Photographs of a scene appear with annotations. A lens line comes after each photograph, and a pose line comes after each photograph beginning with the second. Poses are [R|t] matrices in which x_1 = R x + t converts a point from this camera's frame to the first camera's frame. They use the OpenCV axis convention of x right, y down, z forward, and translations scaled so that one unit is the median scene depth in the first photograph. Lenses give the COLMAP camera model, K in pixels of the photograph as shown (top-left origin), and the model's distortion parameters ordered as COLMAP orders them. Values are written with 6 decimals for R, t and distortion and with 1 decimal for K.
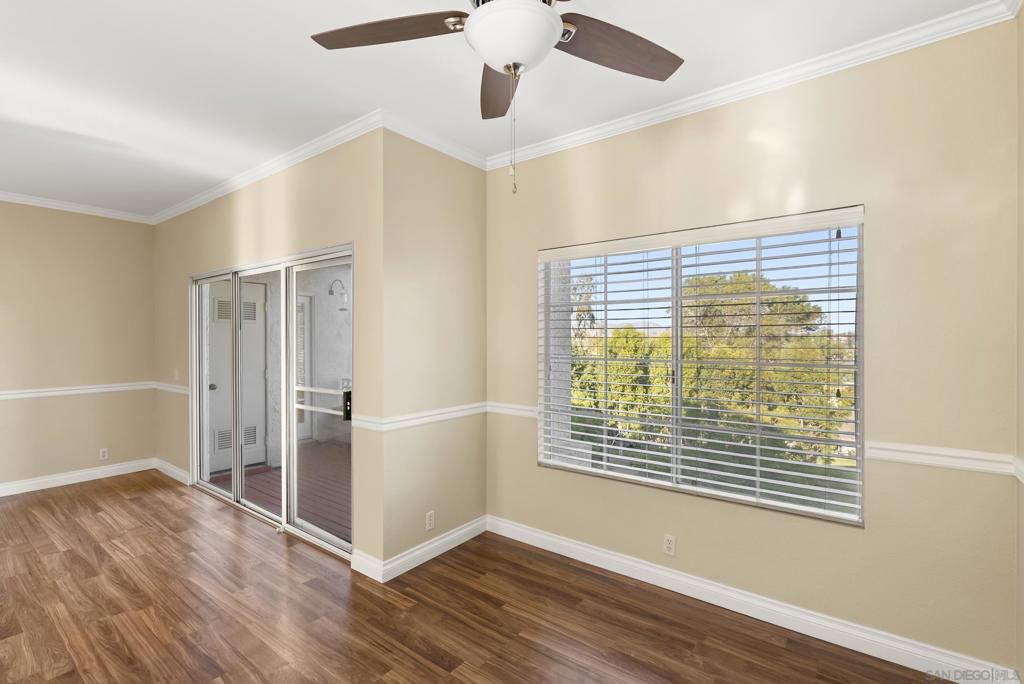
lens RADIAL K [[472.5, 0, 512.3], [0, 472.5, 344.8], [0, 0, 1]] dist [0.012280, 0.000066]
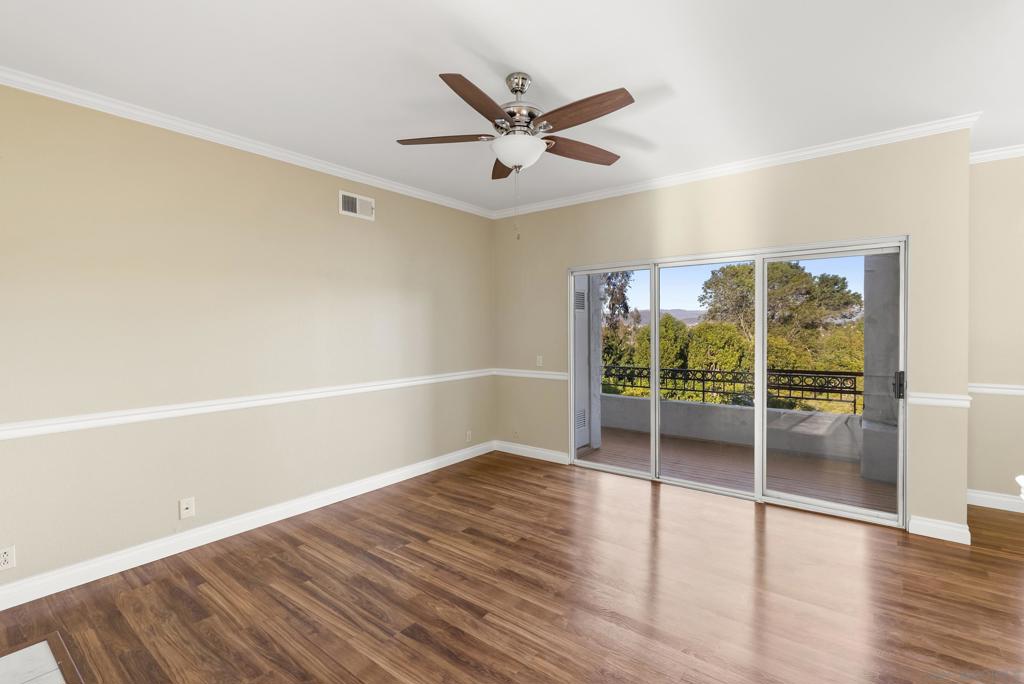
lens RADIAL K [[474.7, 0, 513.2], [0, 474.7, 338.5], [0, 0, 1]] dist [-0.001766, 0.000095]
pose [[0.999972, -0.007196, -0.001893, -0.080931], [0.007209, 0.999949, 0.007099, 0.000471], [0.001842, -0.007112, 0.999973, -0.005680]]
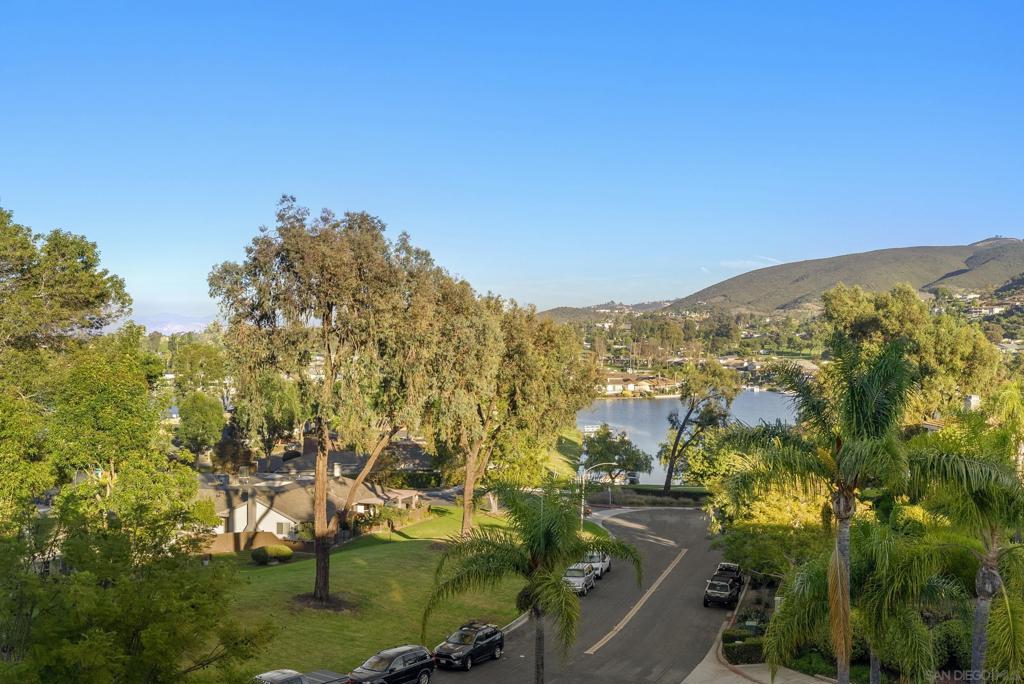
lens RADIAL K [[1004.9, 0, 510.2], [0, 1004.9, 338.6], [0, 0, 1]] dist [0.005743, 0.004740]
pose [[0.509166, 0.007425, 0.860636, -0.041068], [0.008814, 0.999865, -0.013841, -0.001407], [-0.860623, 0.014633, 0.509032, 0.126687]]
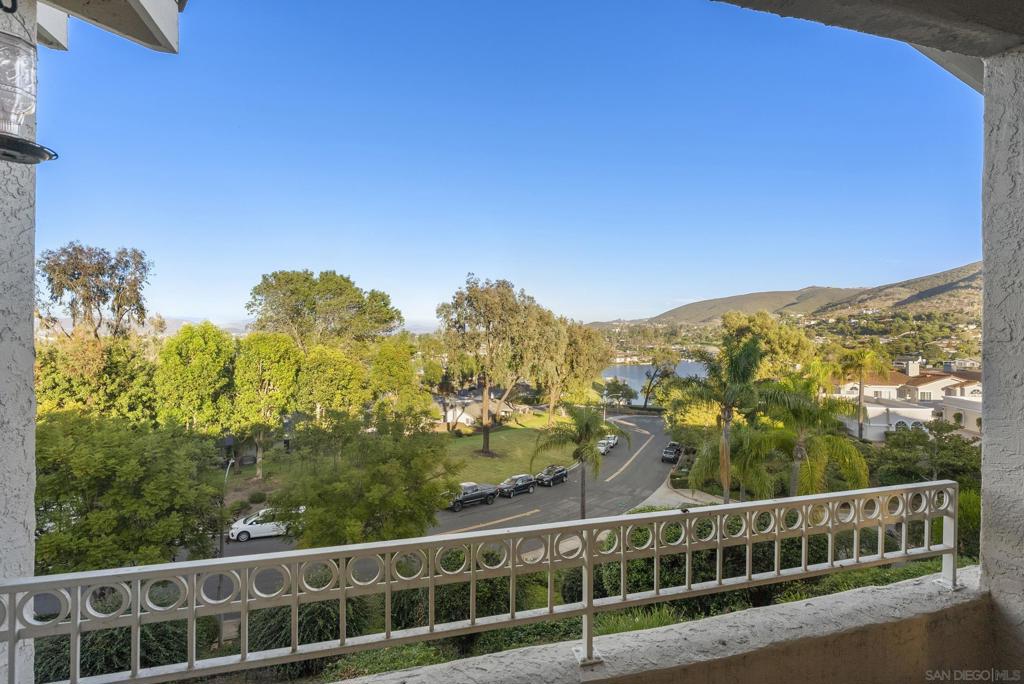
lens RADIAL K [[463.6, 0, 512.7], [0, 463.6, 340.6], [0, 0, 1]] dist [-0.003776, 0.000229]
pose [[0.613390, 0.000264, 0.789780, -0.055501], [0.006800, 0.999961, -0.005615, -0.001480], [-0.789751, 0.008815, 0.613365, 0.115543]]
